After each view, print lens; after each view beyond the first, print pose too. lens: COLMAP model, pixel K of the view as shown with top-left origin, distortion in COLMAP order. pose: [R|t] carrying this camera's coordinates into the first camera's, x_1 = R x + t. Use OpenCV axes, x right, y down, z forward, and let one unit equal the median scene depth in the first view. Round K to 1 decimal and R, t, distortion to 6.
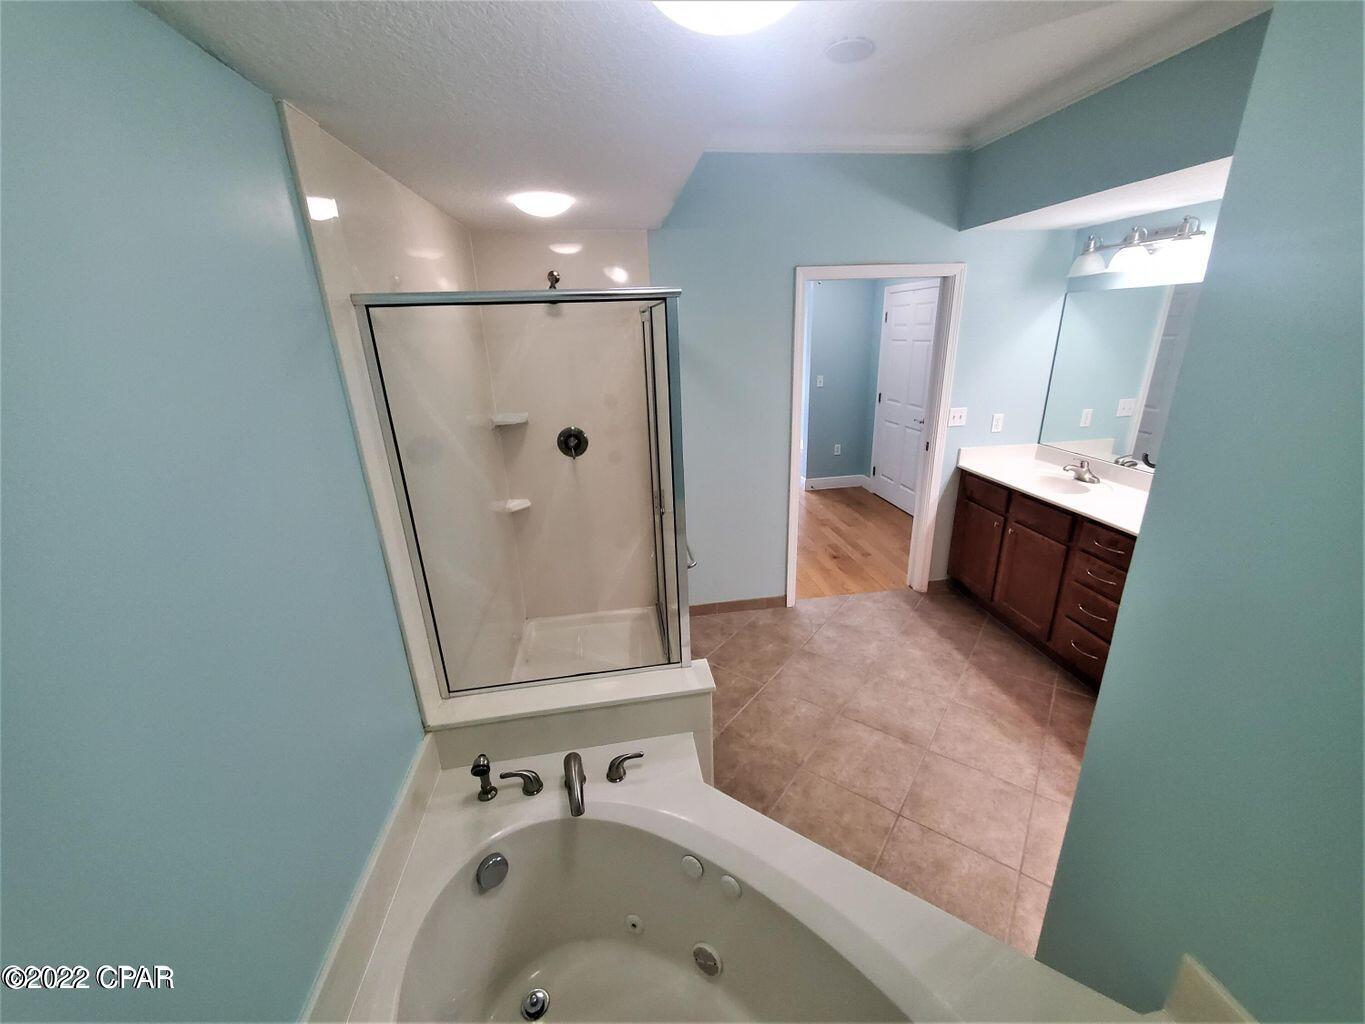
lens RADIAL K [[541.8, 0, 693.5], [0, 541.8, 512.4], [0, 0, 1]] dist [-0.001332, 0.000225]
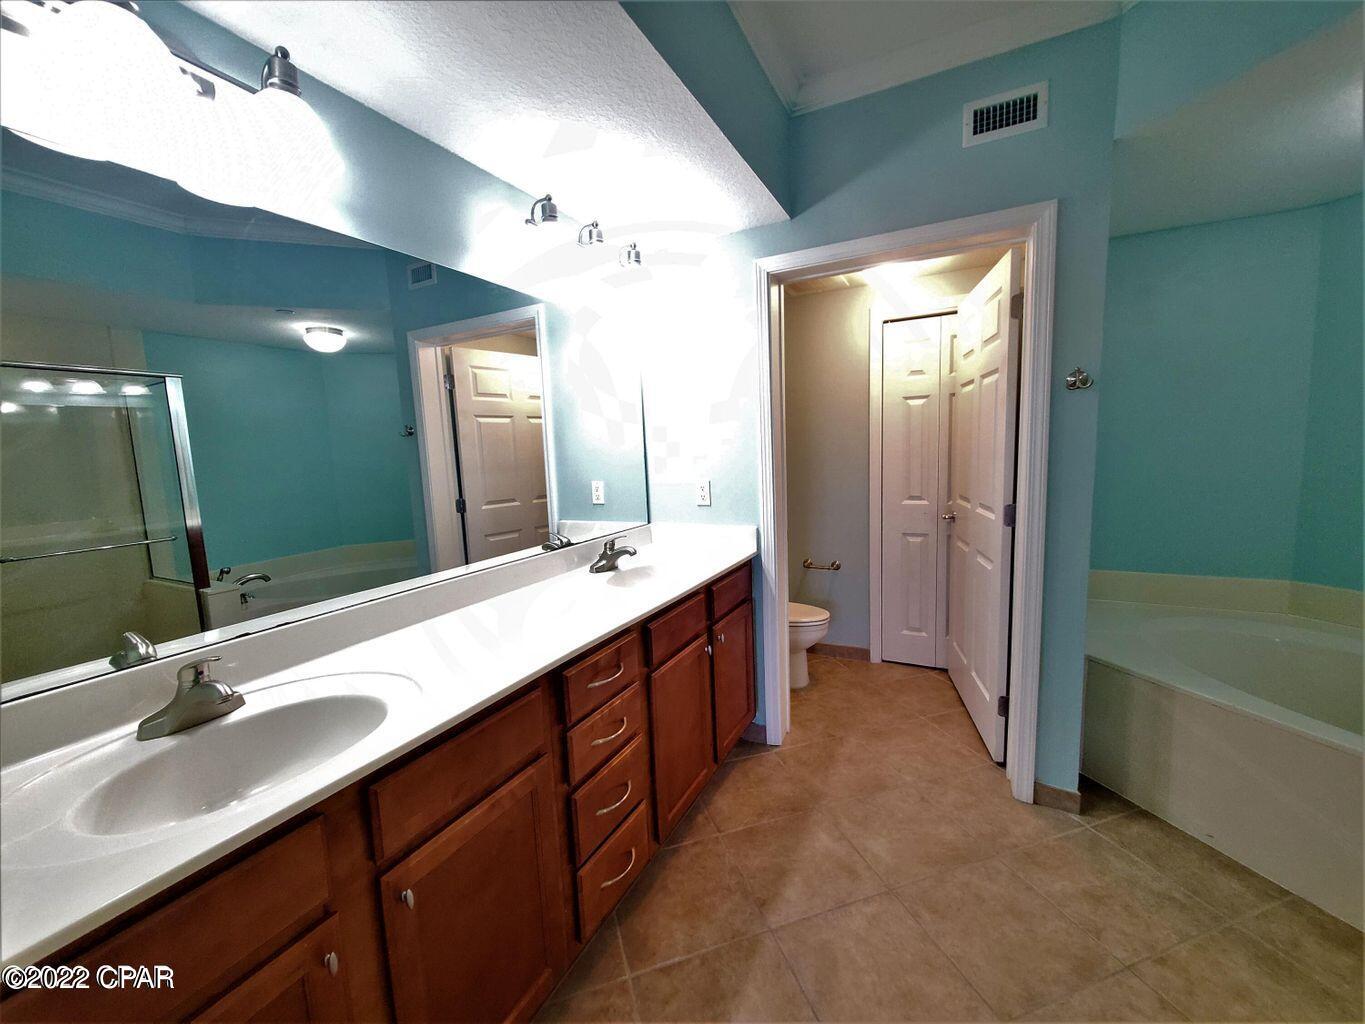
lens RADIAL K [[541.8, 0, 688.7], [0, 541.8, 510.0], [0, 0, 1]] dist [-0.001332, 0.000225]
pose [[-0.807612, -0.007766, 0.589663, 0.274170], [0.250055, 0.901061, 0.354347, -0.208198], [-0.534074, 0.433623, -0.725766, 0.979713]]
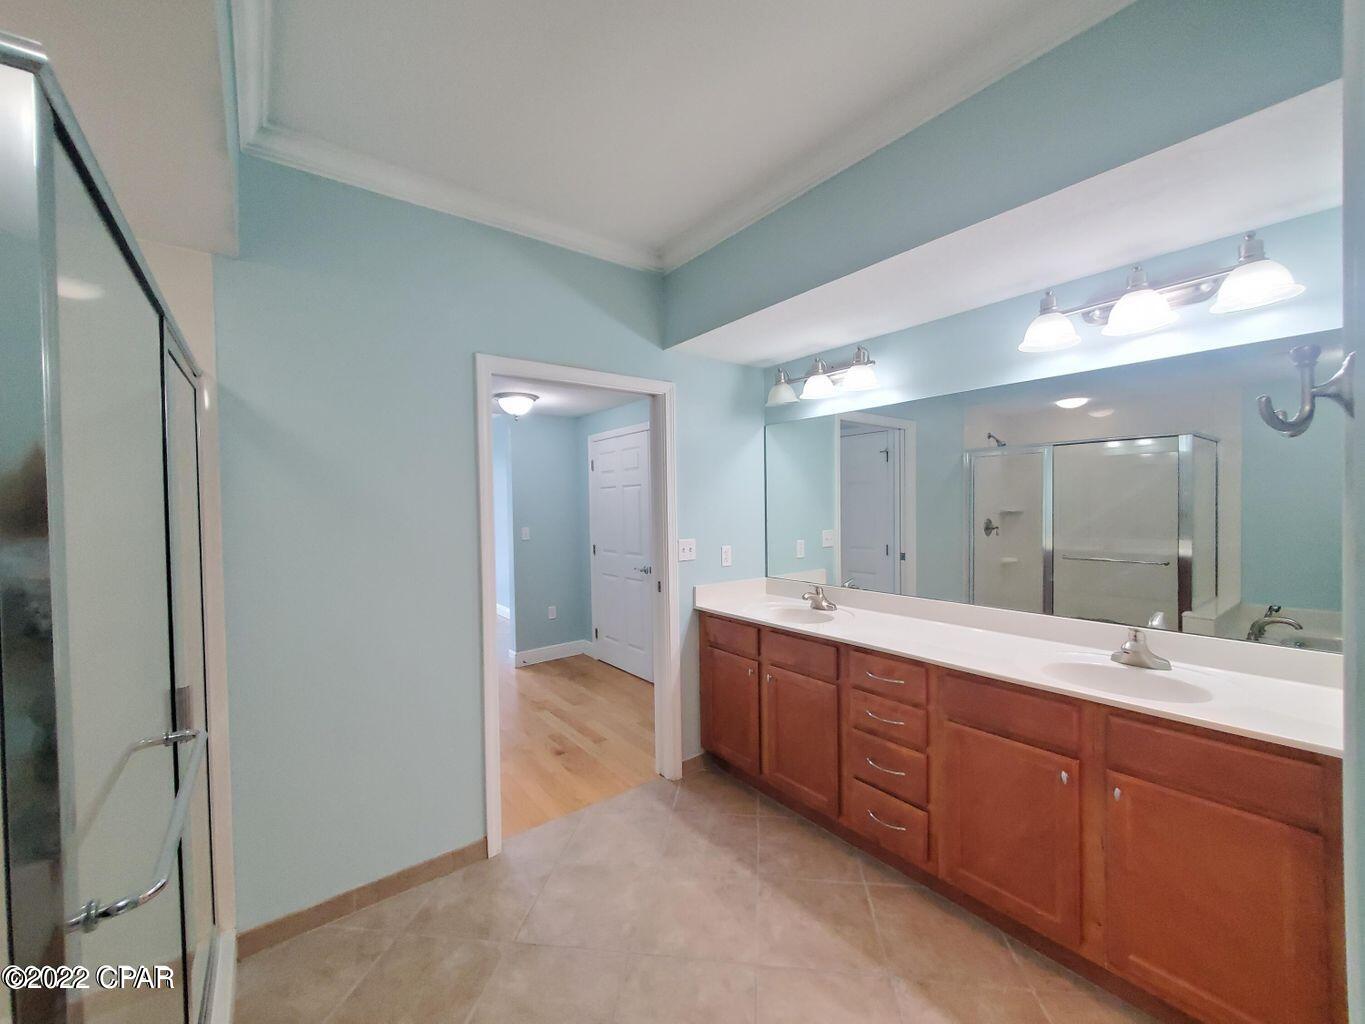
lens RADIAL K [[541.8, 0, 688.5], [0, 541.8, 510.8], [0, 0, 1]] dist [-0.001332, 0.000225]
pose [[0.875194, 0.006339, 0.483730, 0.077992], [0.149857, 0.947178, -0.283542, 0.009155], [-0.459976, 0.320644, 0.828015, 0.283082]]
